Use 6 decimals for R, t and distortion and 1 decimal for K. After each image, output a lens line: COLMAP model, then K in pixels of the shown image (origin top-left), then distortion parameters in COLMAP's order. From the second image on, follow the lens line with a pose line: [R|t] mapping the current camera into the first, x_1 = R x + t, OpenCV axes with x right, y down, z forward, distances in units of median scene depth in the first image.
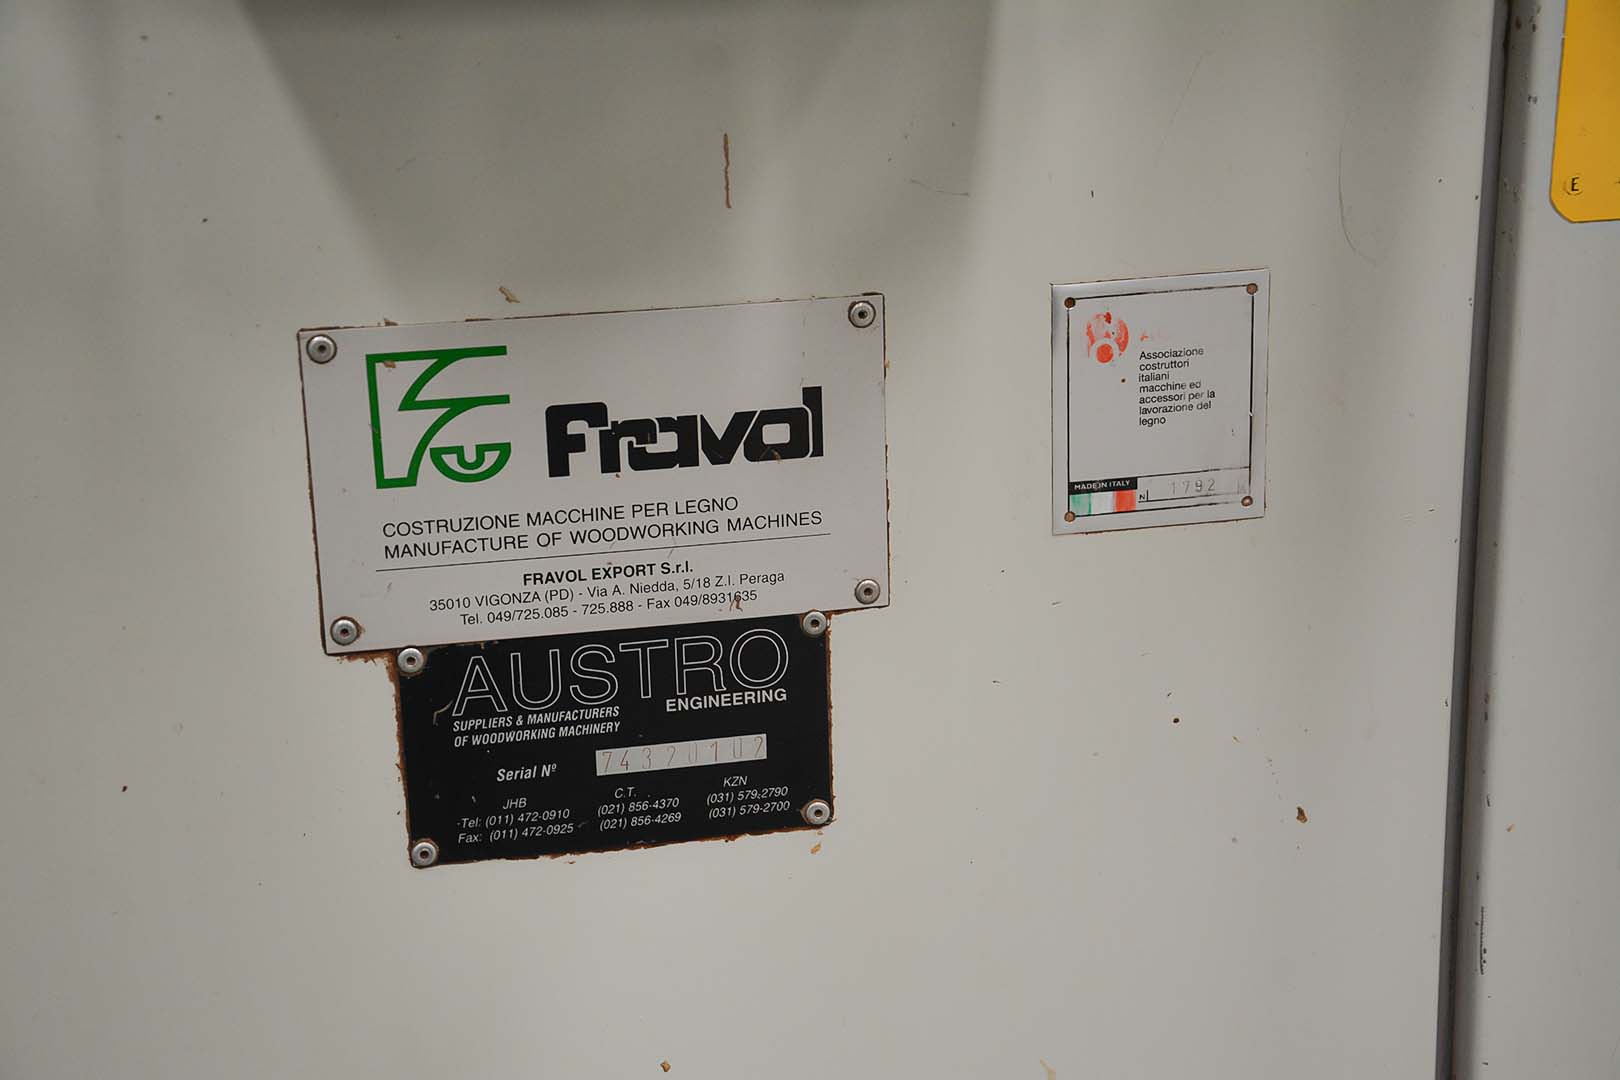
lens RADIAL K [[2750.9, 0, 811.5], [0, 2750.9, 540.6], [0, 0, 1]] dist [0.030260, 0.018748]
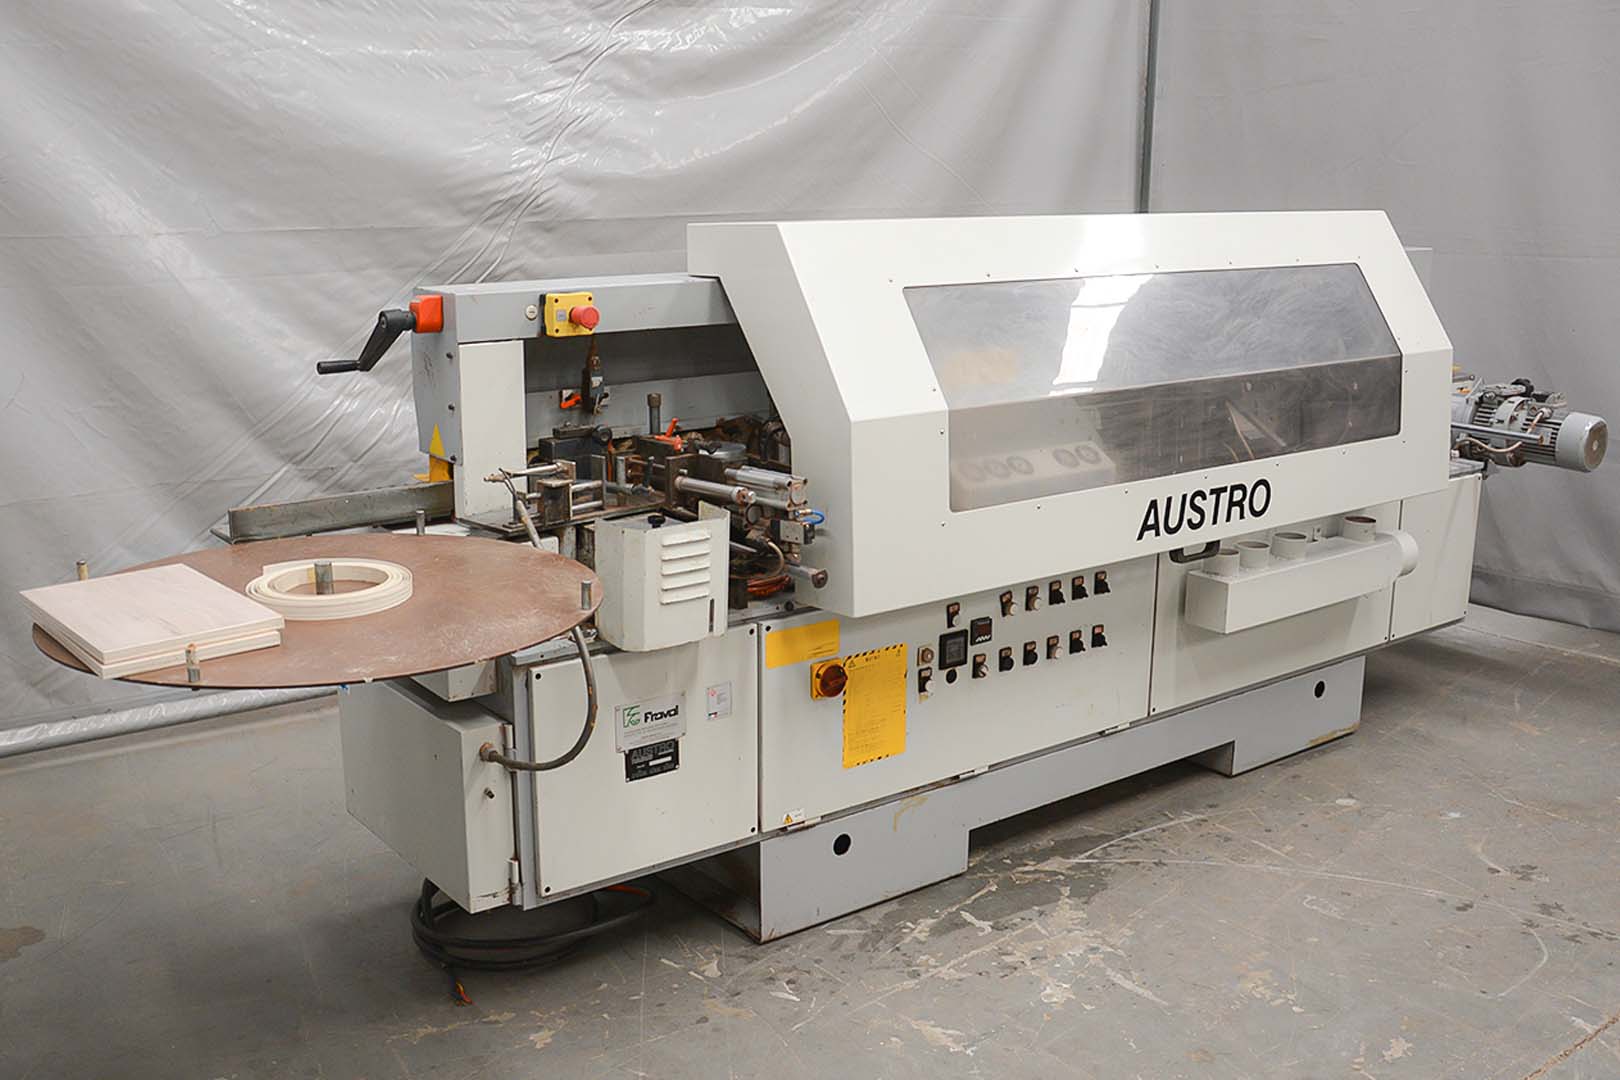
lens RADIAL K [[1627.2, 0, 787.1], [0, 1627.2, 544.7], [0, 0, 1]] dist [-0.162607, 0.122621]
pose [[0.898159, -0.081778, 0.431999, -1.481911], [0.114114, 0.992238, -0.049420, -0.222674], [-0.424604, 0.093684, 0.900519, -2.842078]]
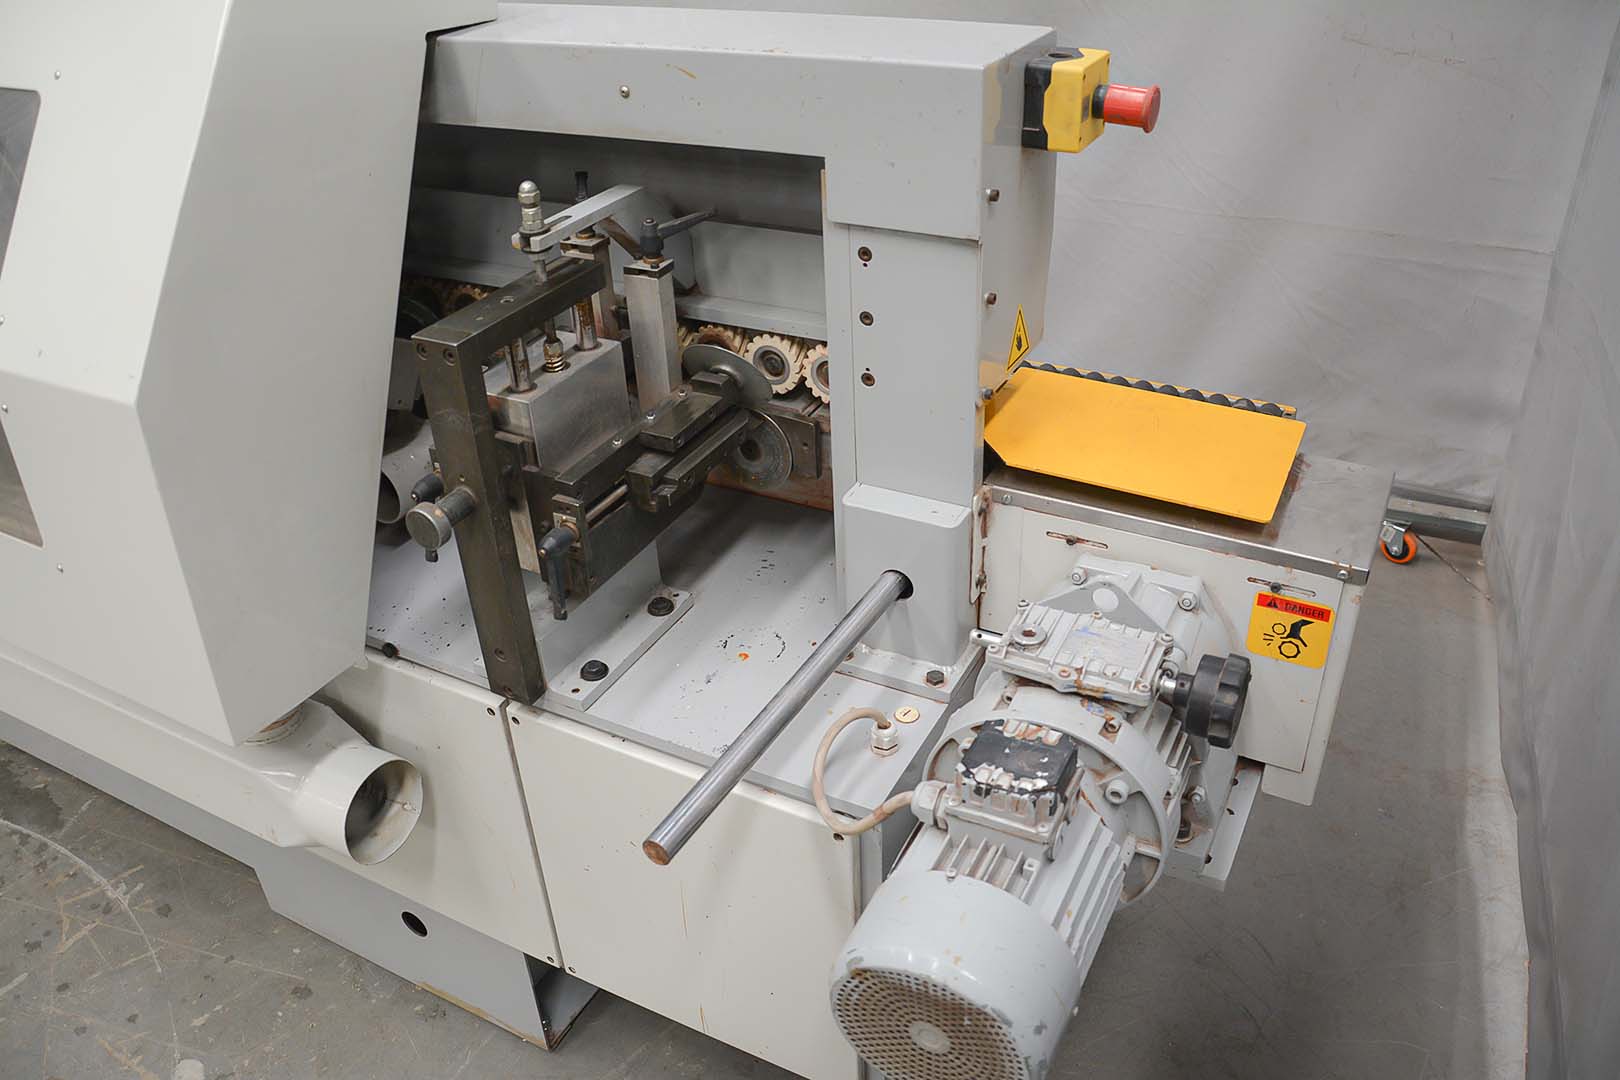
lens RADIAL K [[1260.7, 0, 813.9], [0, 1260.7, 547.0], [0, 0, 1]] dist [-0.166488, 0.127344]
pose [[0.781719, 0.325582, -0.531895, 4.388908], [-0.168369, 0.931411, 0.322684, -1.326422], [0.600473, -0.162694, 0.782920, 0.398952]]
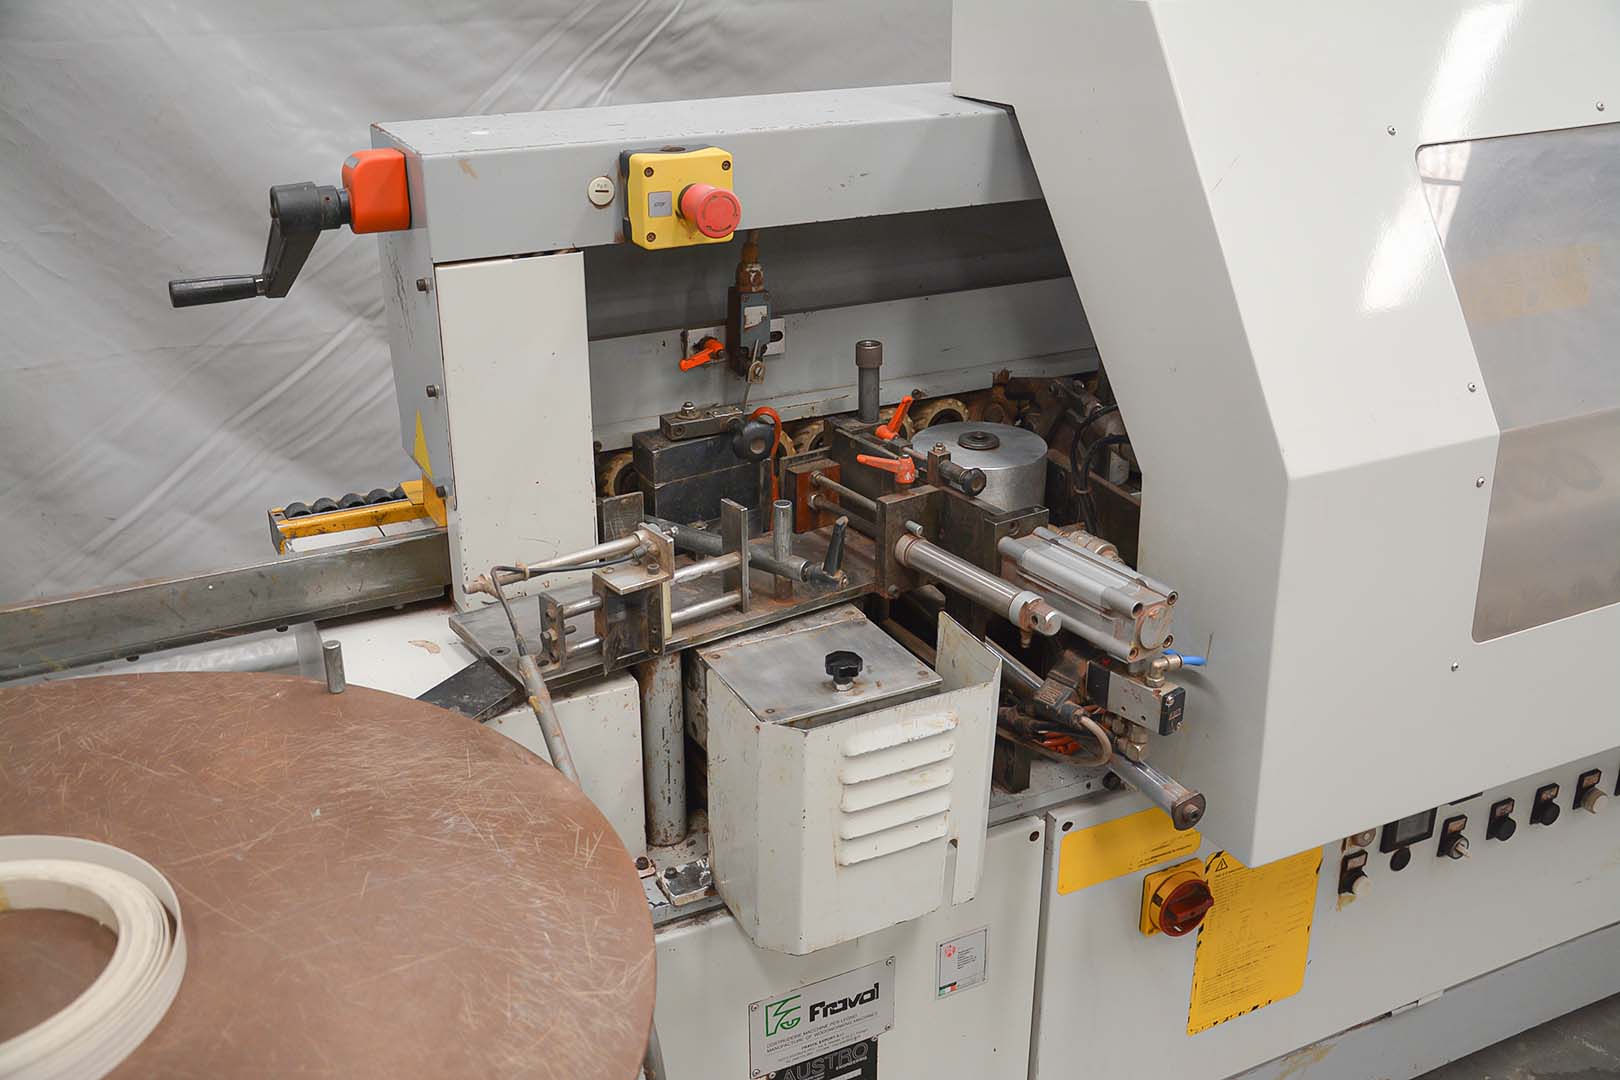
lens RADIAL K [[1616.0, 0, 811.3], [0, 1616.0, 537.9], [0, 0, 1]] dist [-0.067966, 0.193475]
pose [[0.959619, -0.092015, 0.265829, -0.576193], [0.065011, 0.991949, 0.108676, -0.851508], [-0.273689, -0.087005, 0.957875, -0.914719]]
